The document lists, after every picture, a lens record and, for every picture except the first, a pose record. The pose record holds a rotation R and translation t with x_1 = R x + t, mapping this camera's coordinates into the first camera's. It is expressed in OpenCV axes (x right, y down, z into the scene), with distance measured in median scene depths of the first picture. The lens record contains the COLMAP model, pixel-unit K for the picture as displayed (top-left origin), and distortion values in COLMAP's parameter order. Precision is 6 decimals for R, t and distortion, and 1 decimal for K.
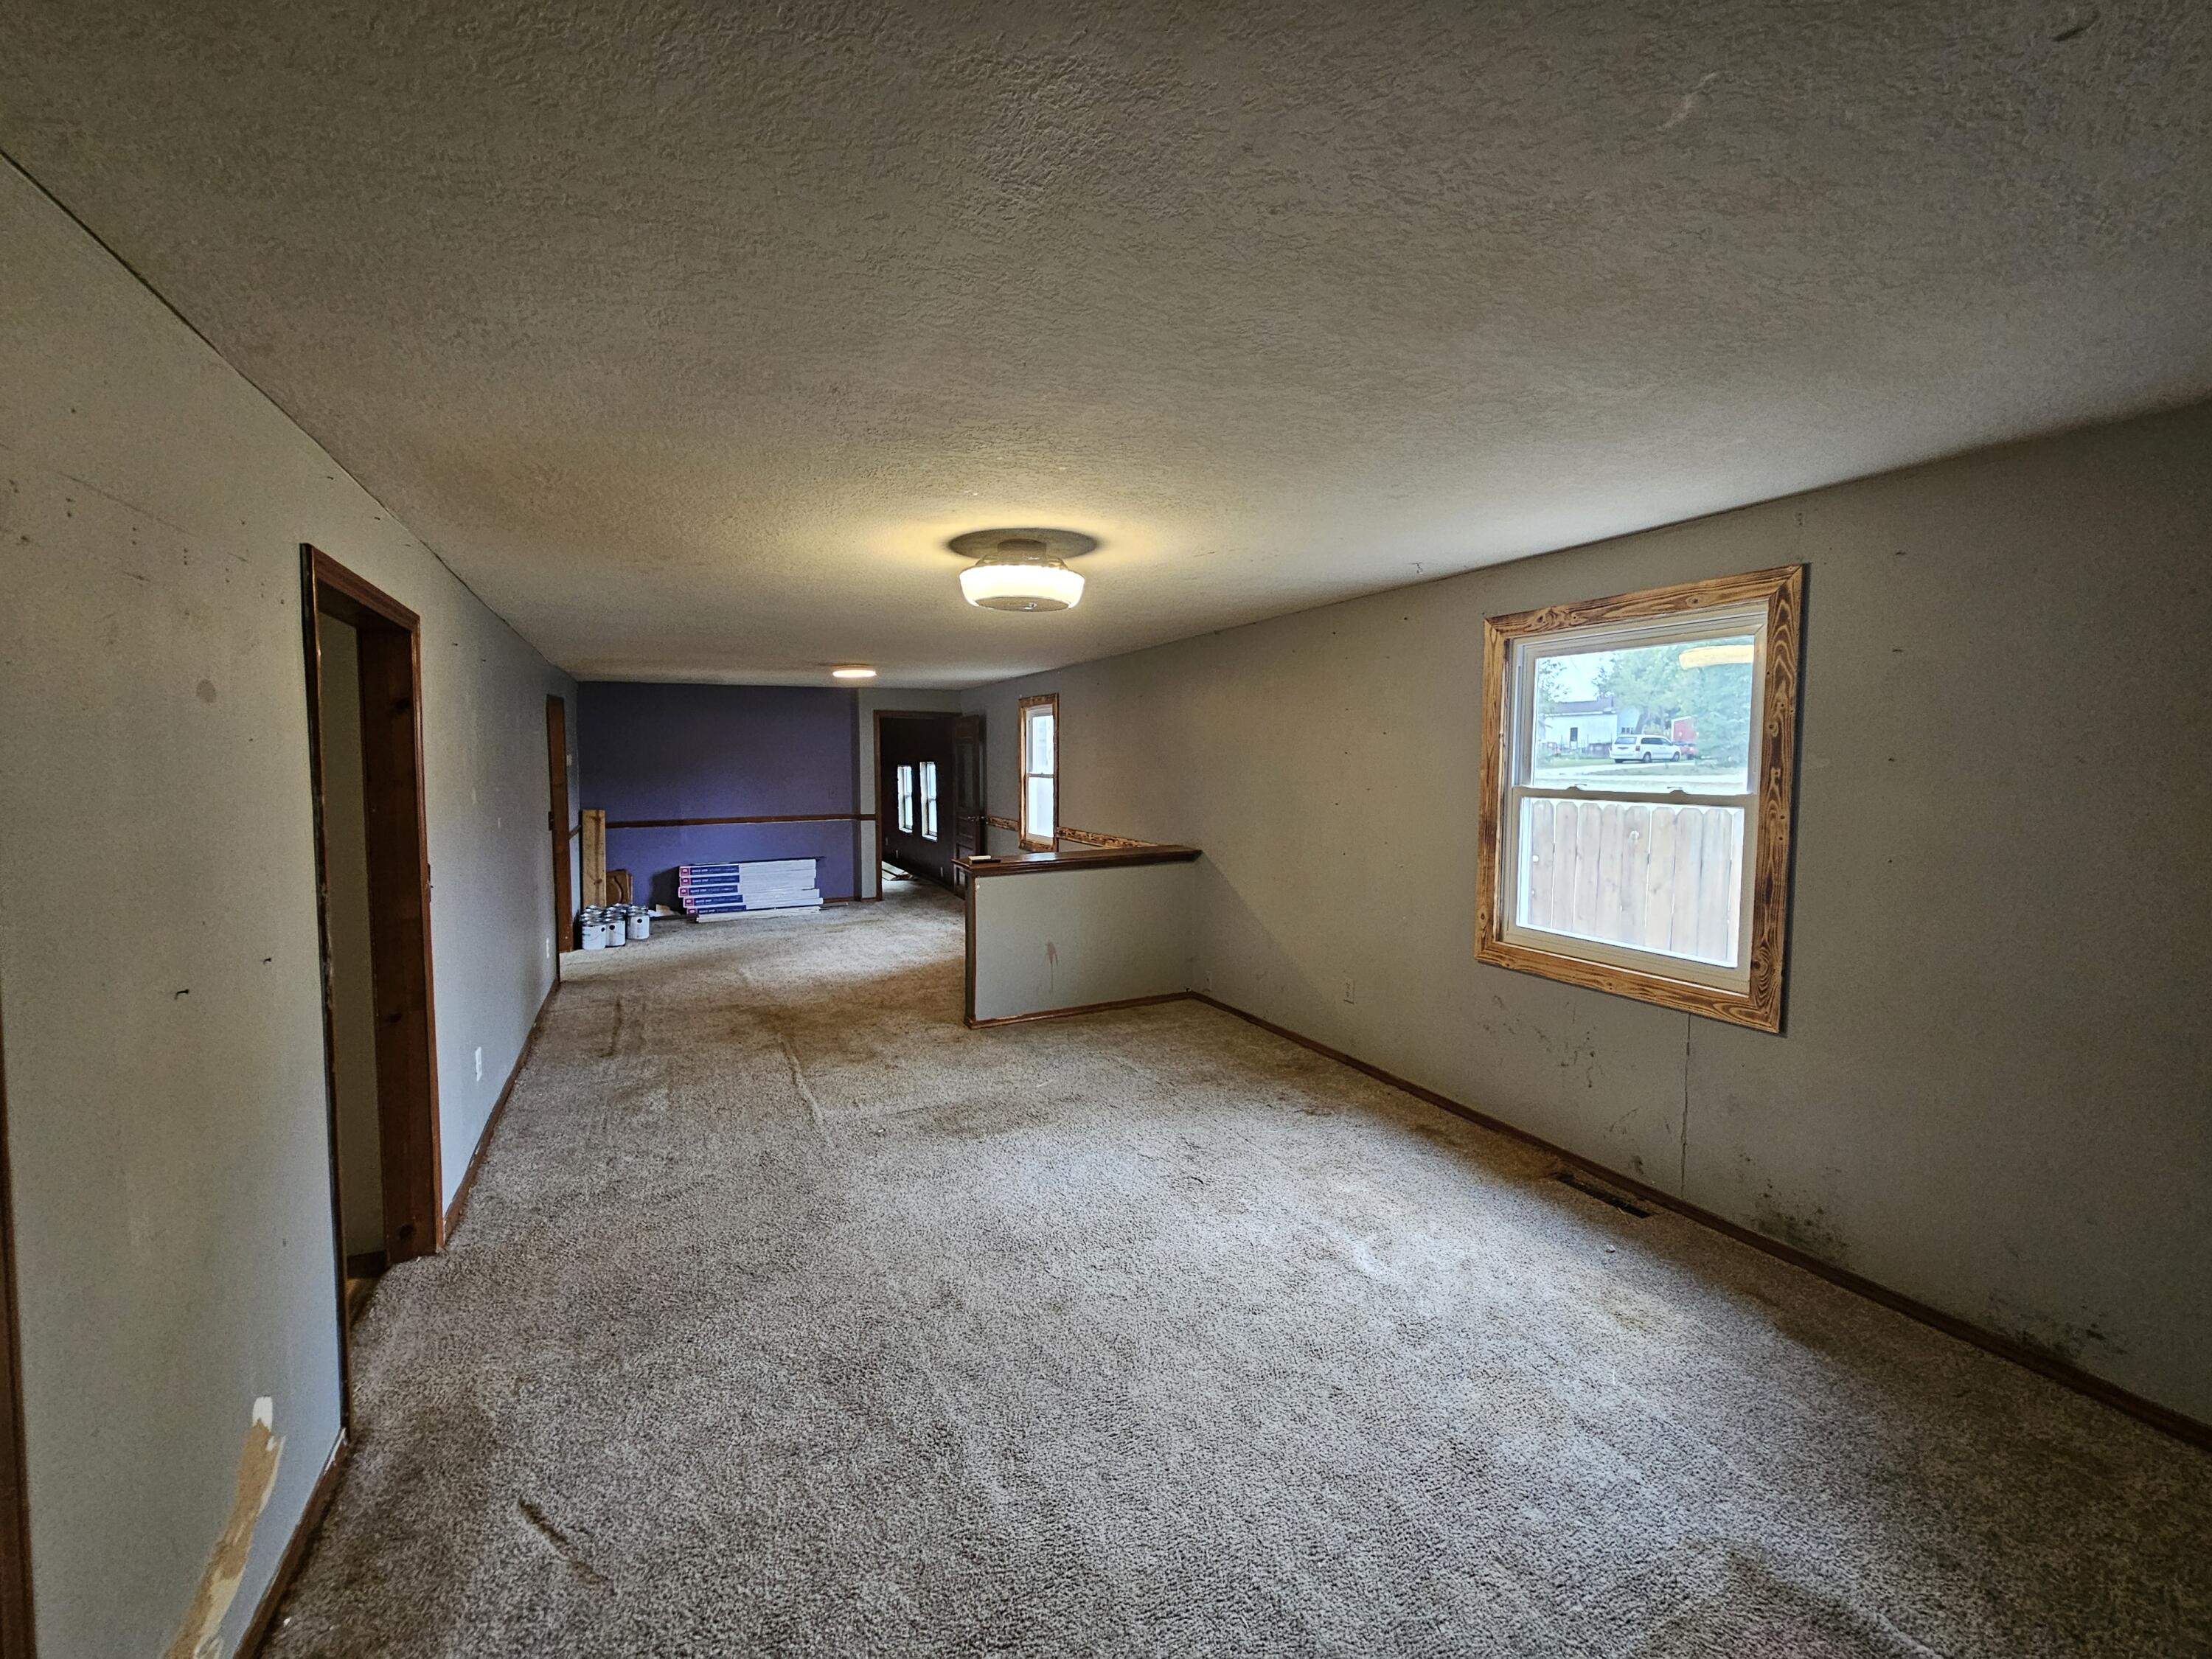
lens RADIAL K [[911.5, 0, 1112.3], [0, 911.5, 824.8], [0, 0, 1]] dist [0.001159, -0.000945]
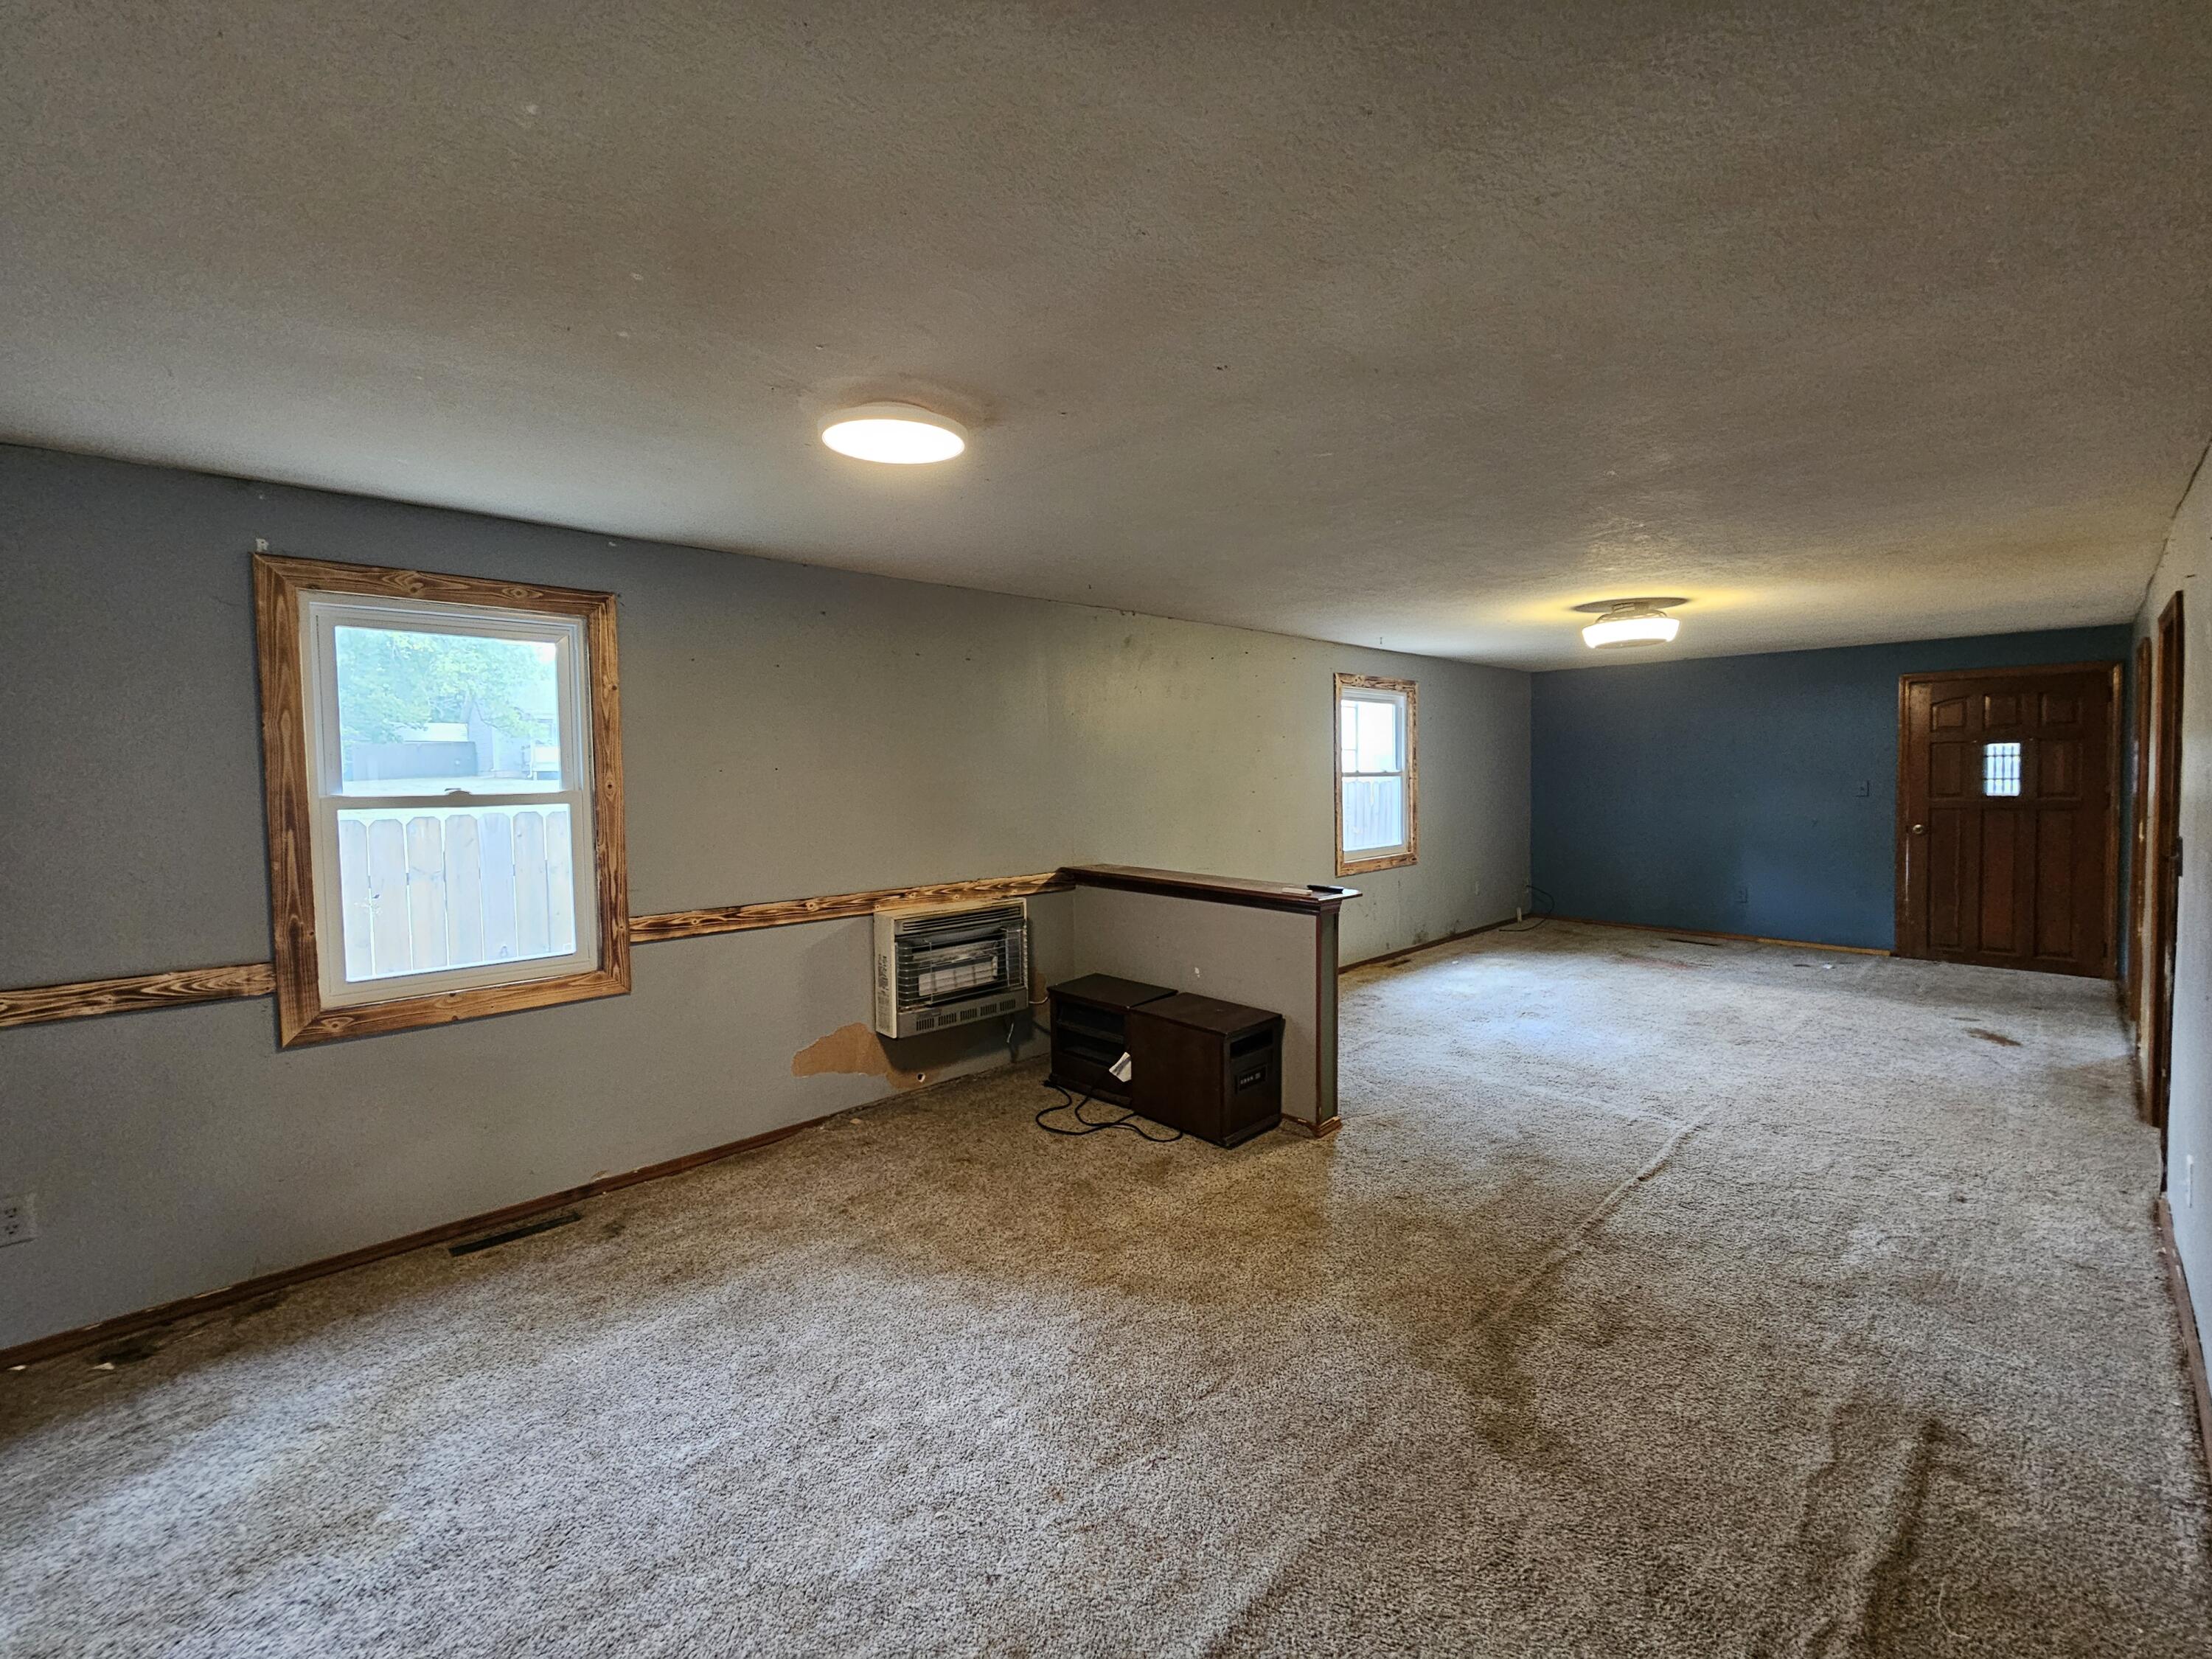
lens RADIAL K [[911.5, 0, 1113.3], [0, 911.5, 820.3], [0, 0, 1]] dist [0.001159, -0.000945]
pose [[-0.305368, -0.059242, 0.950390, -0.713118], [0.062580, 0.994657, 0.082109, -0.078753], [-0.950176, 0.084549, -0.300029, 1.270632]]
